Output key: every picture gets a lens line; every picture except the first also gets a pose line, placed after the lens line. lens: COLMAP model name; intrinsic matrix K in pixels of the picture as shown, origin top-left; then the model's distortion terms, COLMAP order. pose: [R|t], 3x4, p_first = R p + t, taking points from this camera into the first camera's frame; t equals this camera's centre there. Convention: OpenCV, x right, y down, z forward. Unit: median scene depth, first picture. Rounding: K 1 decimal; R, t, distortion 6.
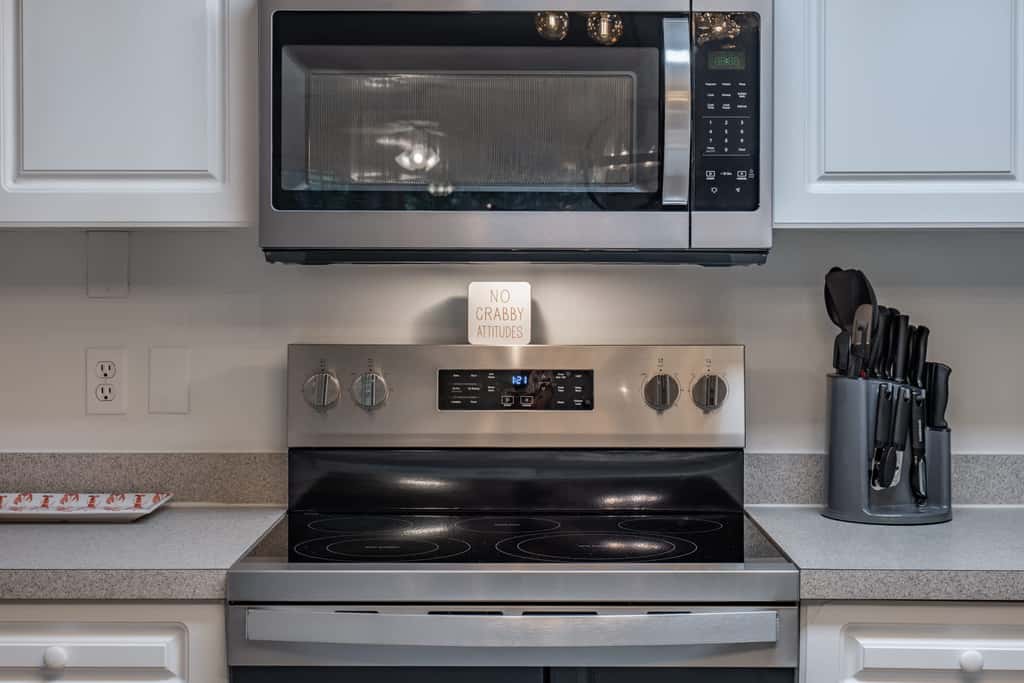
lens RADIAL K [[1578.2, 0, 511.3], [0, 1578.2, 320.8], [0, 0, 1]] dist [-0.000077, -0.036105]
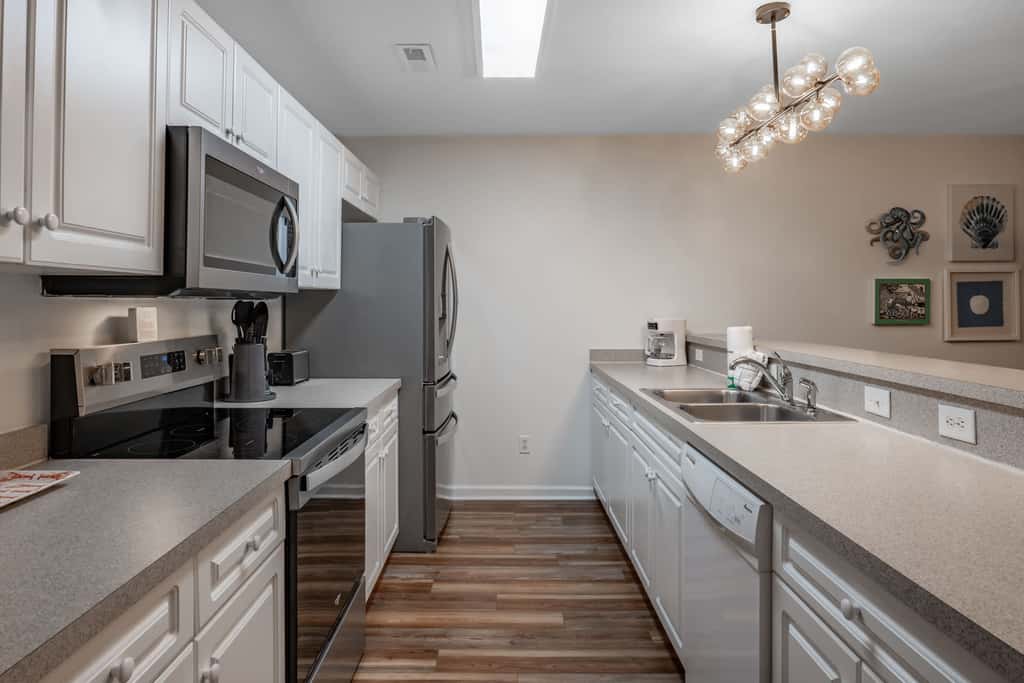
lens RADIAL K [[621.2, 0, 511.1], [0, 621.2, 294.2], [0, 0, 1]] dist [0.002068, 0.000947]
pose [[-0.000582, 0.011891, 0.999929, -0.757655], [0.018792, 0.999753, -0.011878, -0.023284], [-0.999823, 0.018784, -0.000806, 0.598127]]
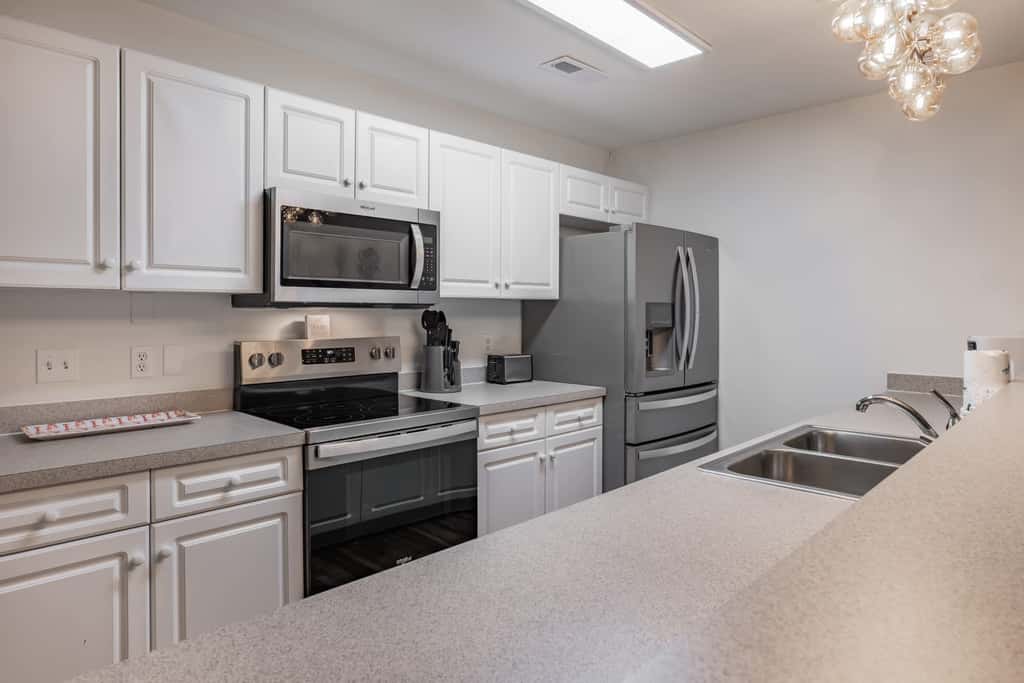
lens RADIAL K [[631.0, 0, 517.1], [0, 631.0, 312.4], [0, 0, 1]] dist [-0.000351, 0.000066]
pose [[0.694189, -0.002628, 0.719788, -0.544605], [0.014382, 0.999844, -0.010221, -0.013372], [-0.719649, 0.017448, 0.694119, 0.050605]]
